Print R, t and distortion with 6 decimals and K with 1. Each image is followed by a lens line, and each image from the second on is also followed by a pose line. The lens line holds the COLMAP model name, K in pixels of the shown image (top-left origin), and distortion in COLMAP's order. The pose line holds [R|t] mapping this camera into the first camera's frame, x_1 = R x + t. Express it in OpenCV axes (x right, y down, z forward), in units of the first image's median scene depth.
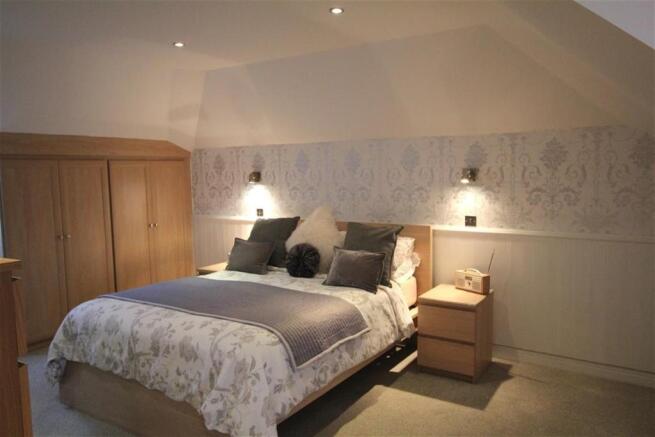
lens RADIAL K [[507.3, 0, 329.0], [0, 507.3, 219.6], [0, 0, 1]] dist [0.019773, -0.020391]
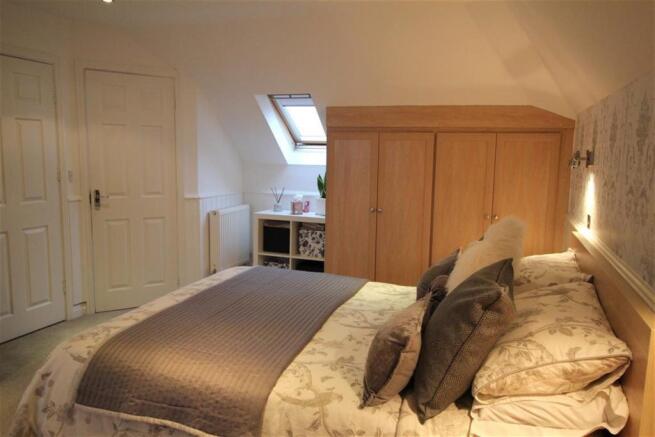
lens RADIAL K [[507.3, 0, 329.2], [0, 507.3, 217.6], [0, 0, 1]] dist [0.019773, -0.020391]
pose [[0.233625, 0.148904, -0.960857, 0.376348], [-0.120092, 0.985057, 0.123455, -0.058937], [0.964882, 0.086549, 0.248016, 0.626555]]
